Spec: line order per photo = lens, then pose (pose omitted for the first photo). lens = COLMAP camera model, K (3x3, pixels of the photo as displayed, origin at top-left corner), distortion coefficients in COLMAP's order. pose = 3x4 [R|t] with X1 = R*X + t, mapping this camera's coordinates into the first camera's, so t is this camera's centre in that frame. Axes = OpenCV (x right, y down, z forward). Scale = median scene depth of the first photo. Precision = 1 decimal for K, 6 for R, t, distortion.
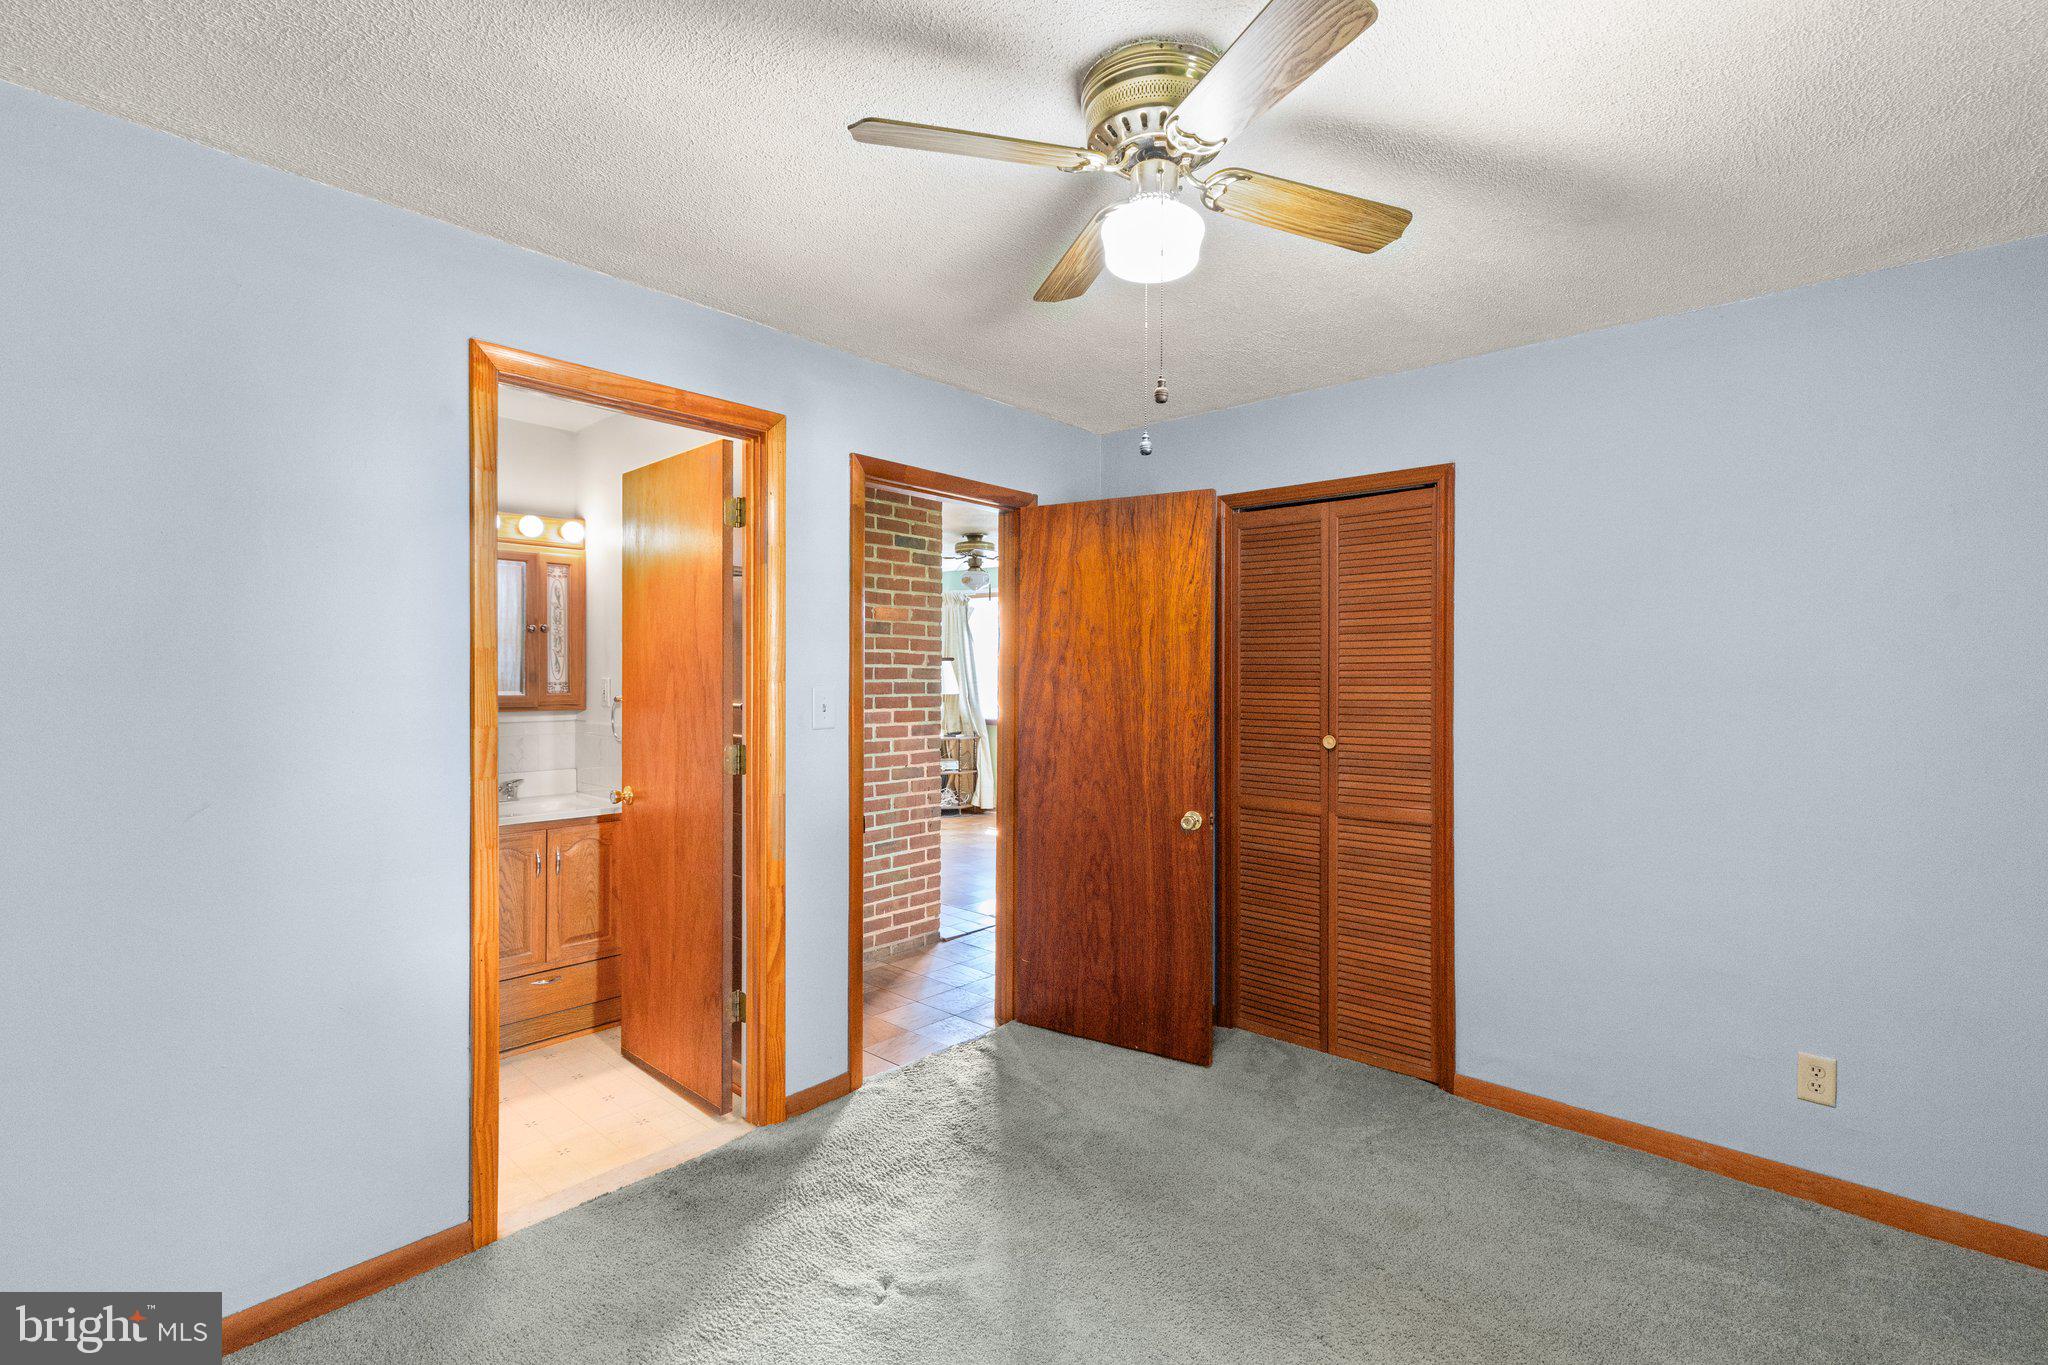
lens RADIAL K [[915.6, 0, 1023.0], [0, 915.6, 679.9], [0, 0, 1]] dist [0.003345, -0.000093]
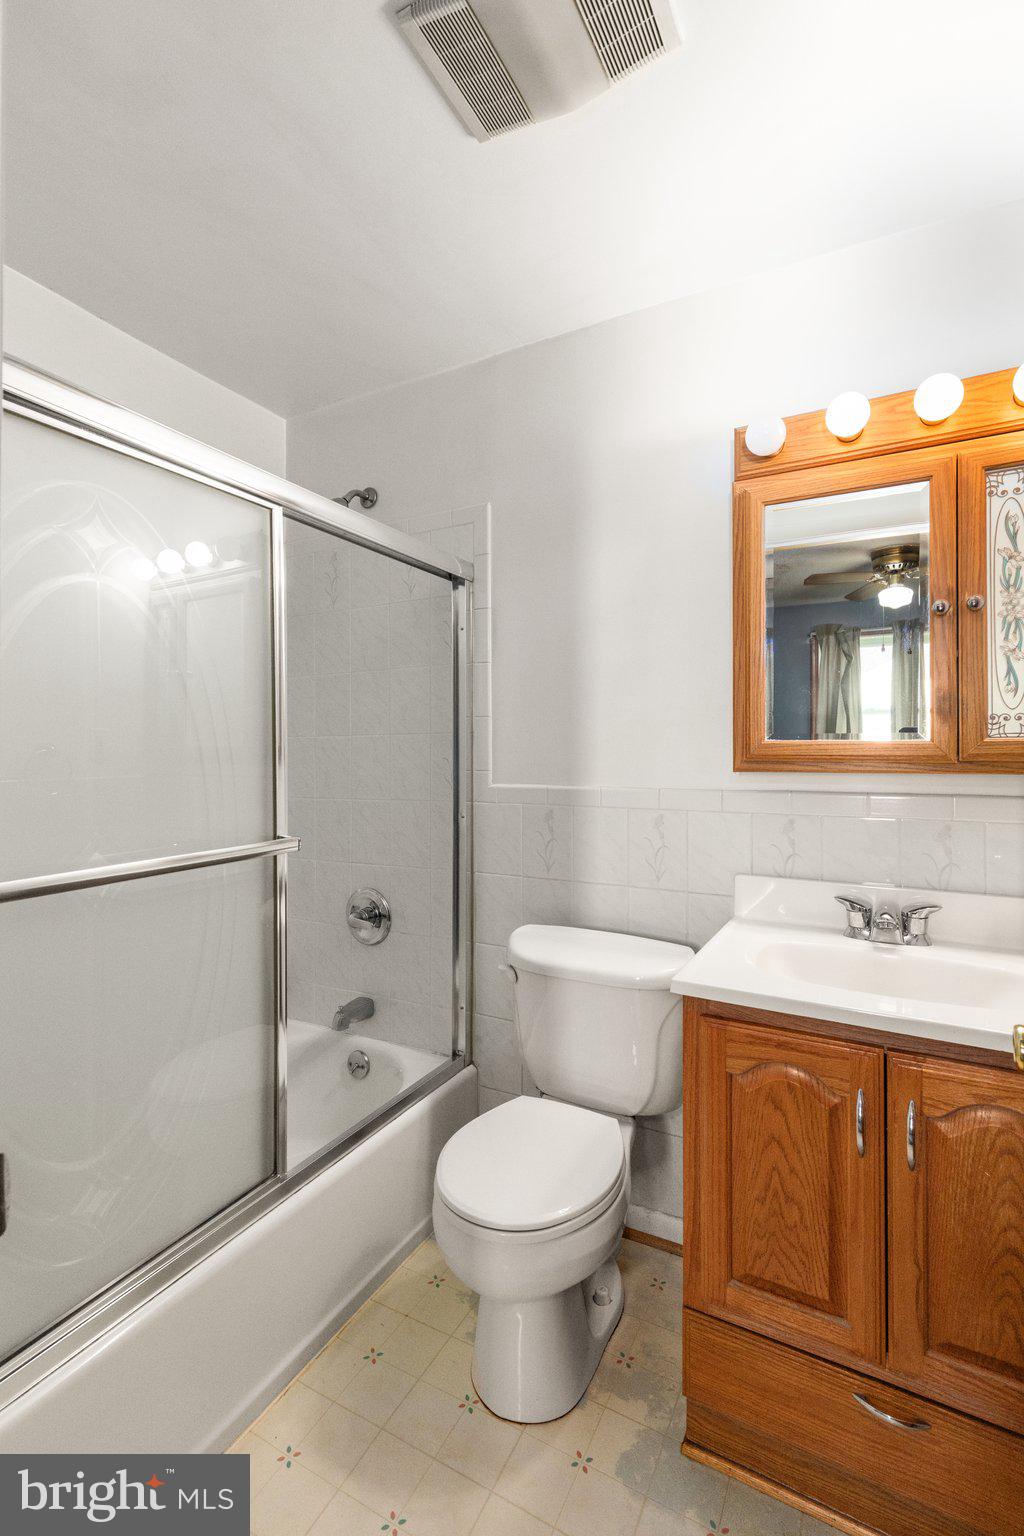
lens RADIAL K [[686.7, 0, 509.9], [0, 686.7, 760.0], [0, 0, 1]] dist [0.003345, -0.000093]
pose [[0.210333, -0.002524, -0.977626, -0.217960], [0.003375, 0.999993, -0.001856, 0.025412], [0.977624, -0.002909, 0.210340, 0.678978]]
